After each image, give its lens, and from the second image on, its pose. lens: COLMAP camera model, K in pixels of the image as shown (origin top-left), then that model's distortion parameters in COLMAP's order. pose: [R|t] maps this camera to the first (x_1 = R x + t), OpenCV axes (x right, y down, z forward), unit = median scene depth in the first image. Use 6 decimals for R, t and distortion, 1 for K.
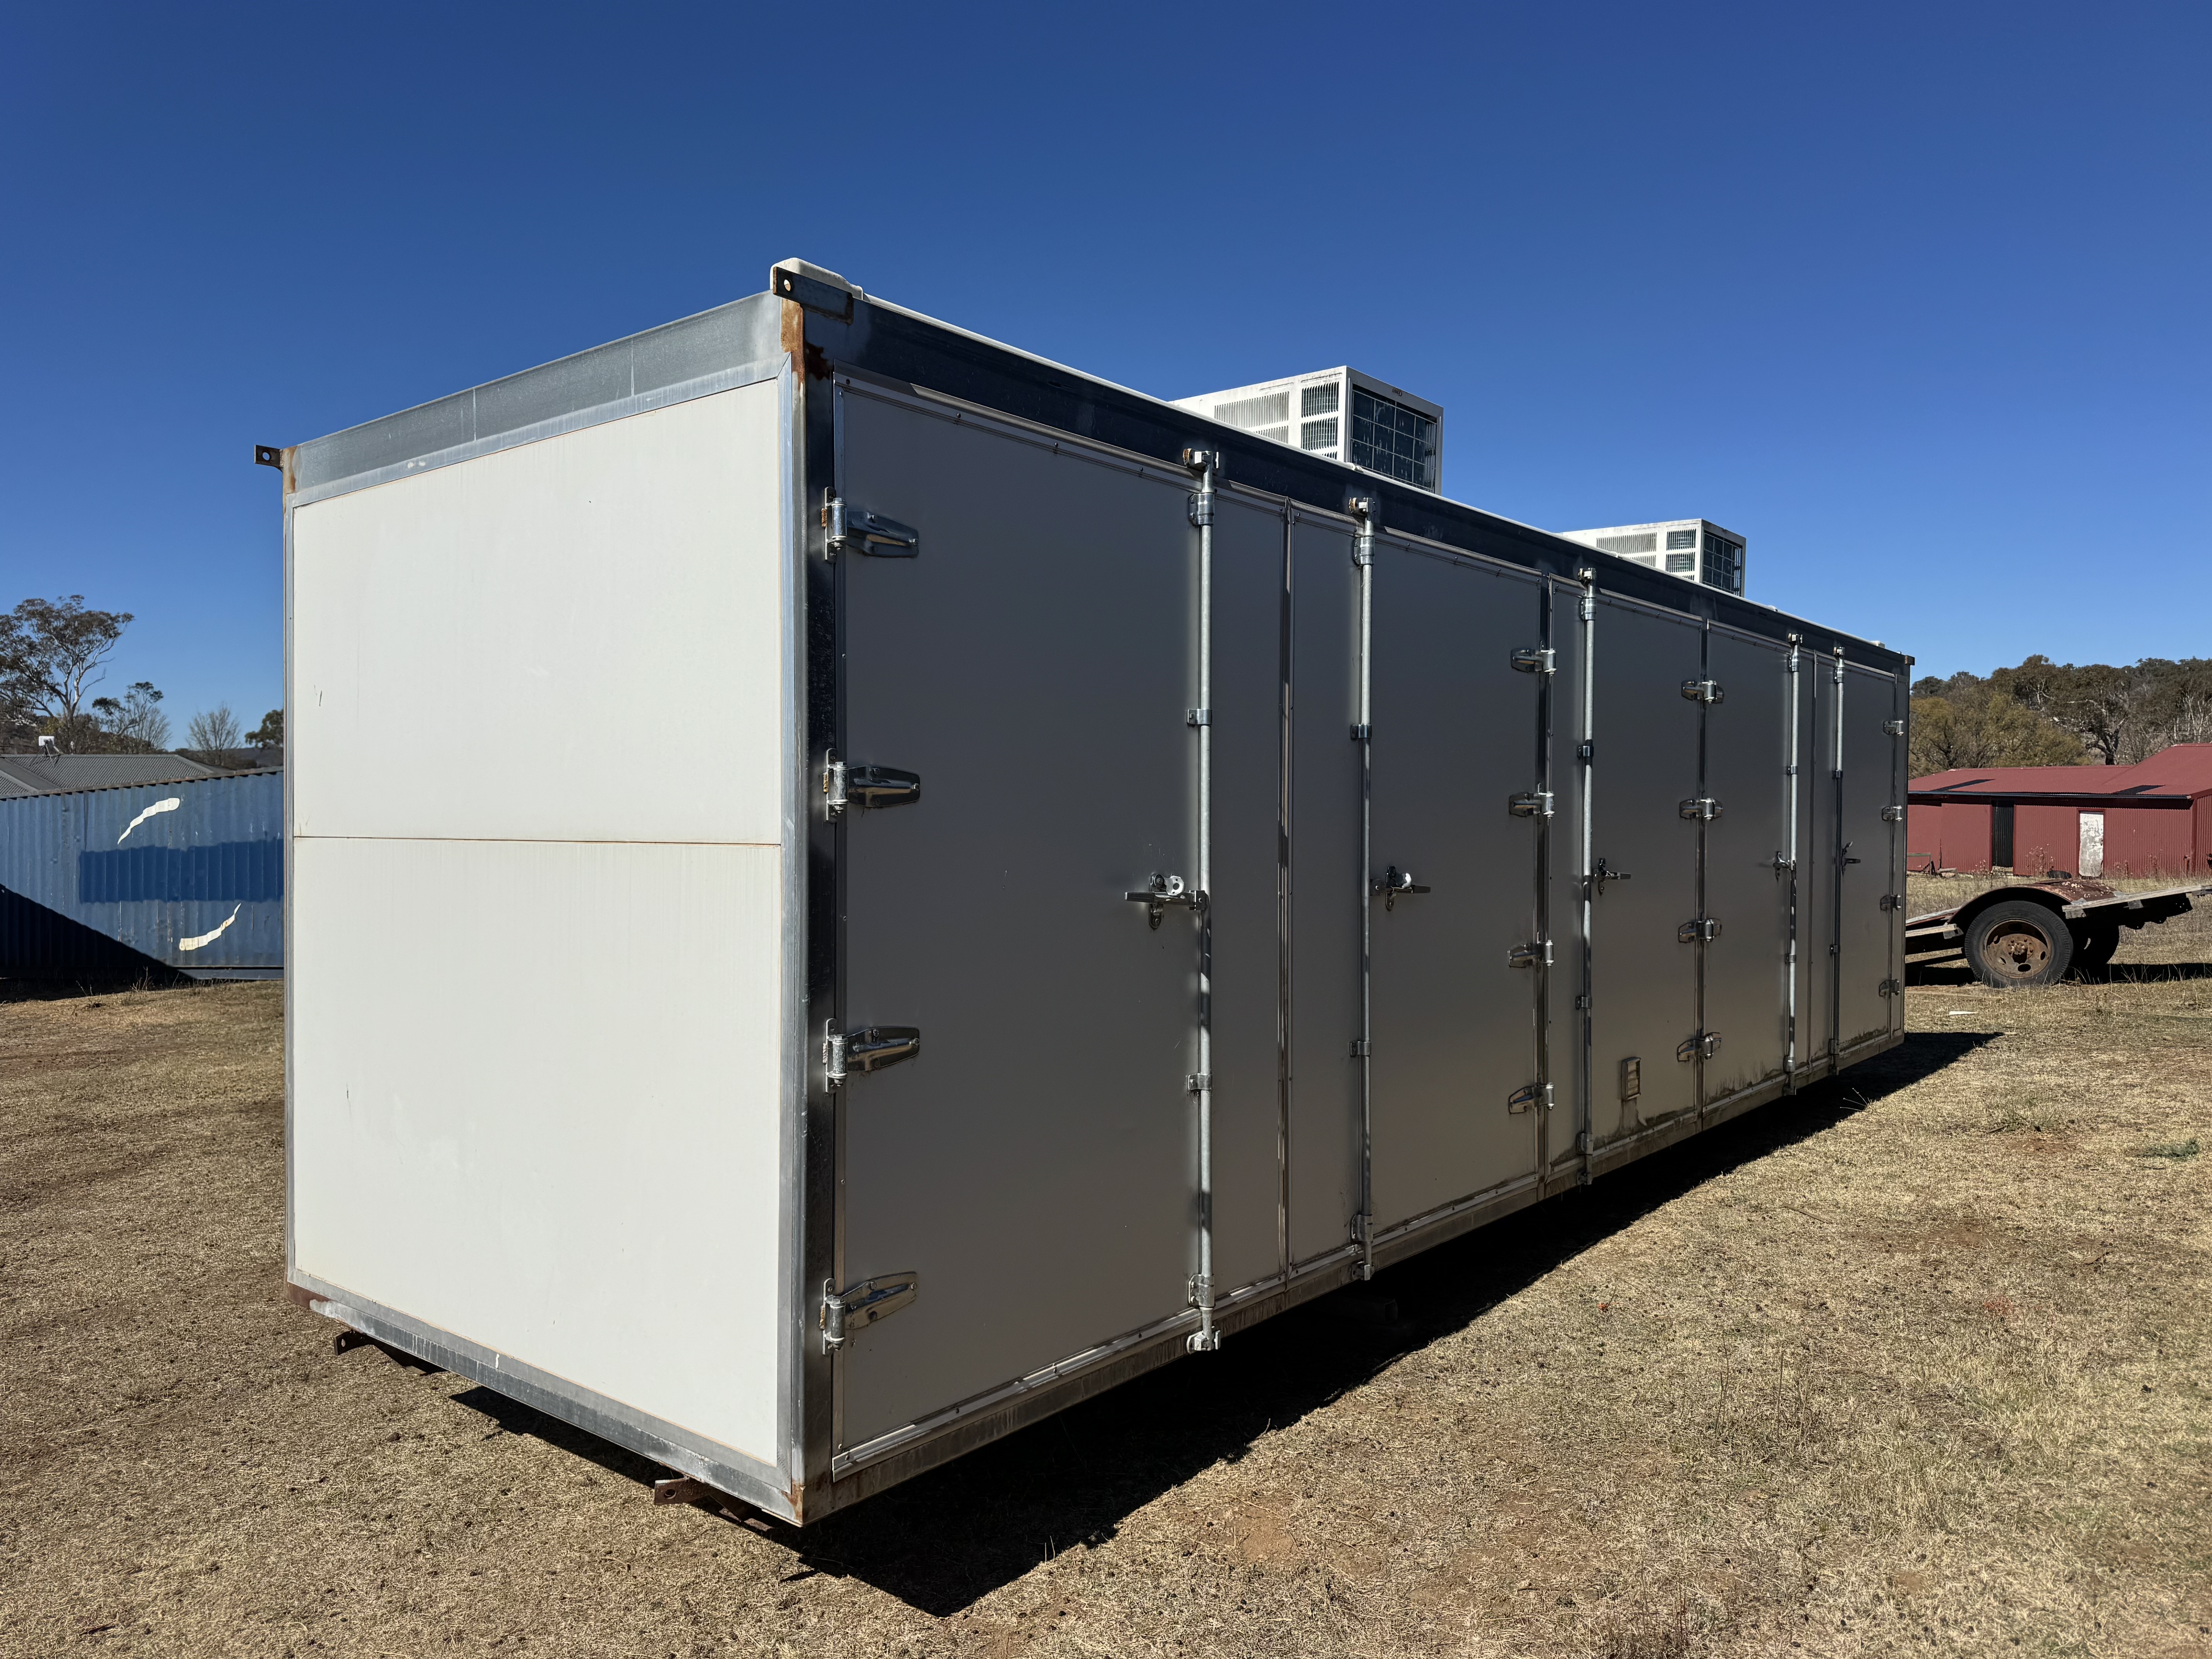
lens RADIAL K [[1551.2, 0, 1106.0], [0, 1551.2, 829.5], [0, 0, 1]] dist [-0.001521, -0.003505]
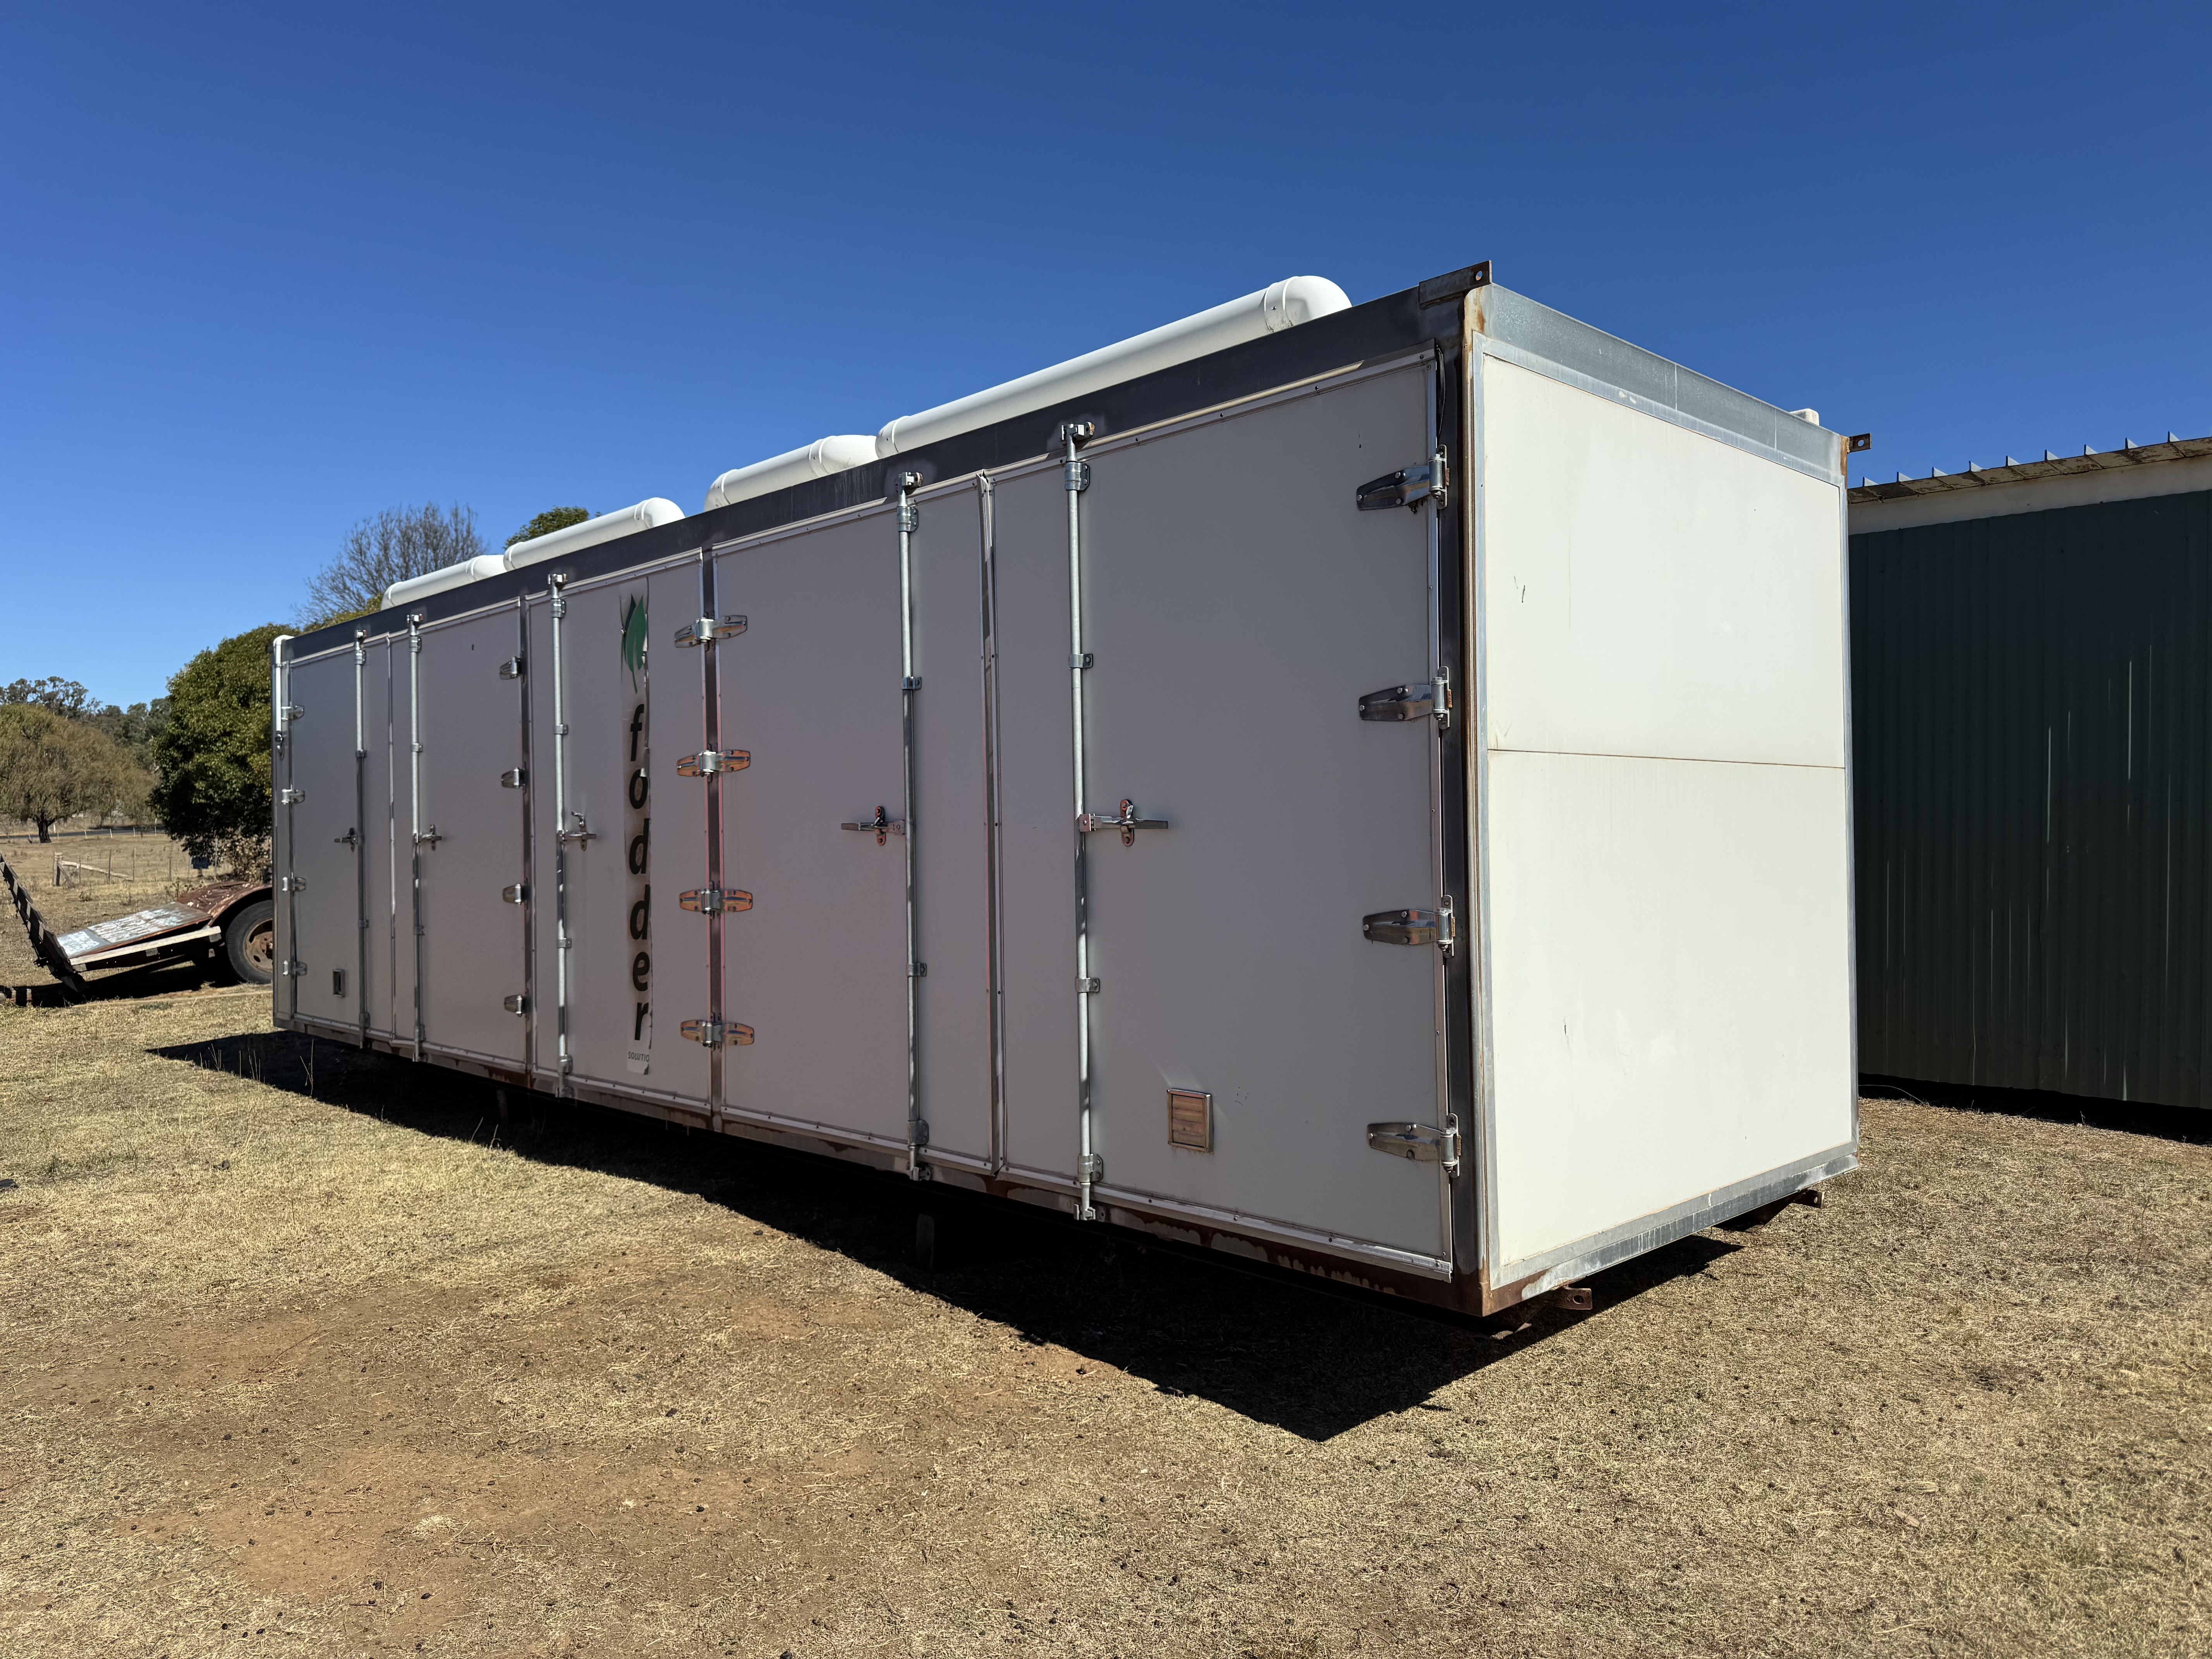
lens RADIAL K [[1551.2, 0, 1106.0], [0, 1551.2, 829.5], [0, 0, 1]] dist [-0.001521, -0.003505]
pose [[0.125201, 0.000226, 0.992131, -0.380949], [0.020305, 0.999790, -0.002790, 0.012730], [-0.991924, 0.020495, 0.125170, 0.305879]]
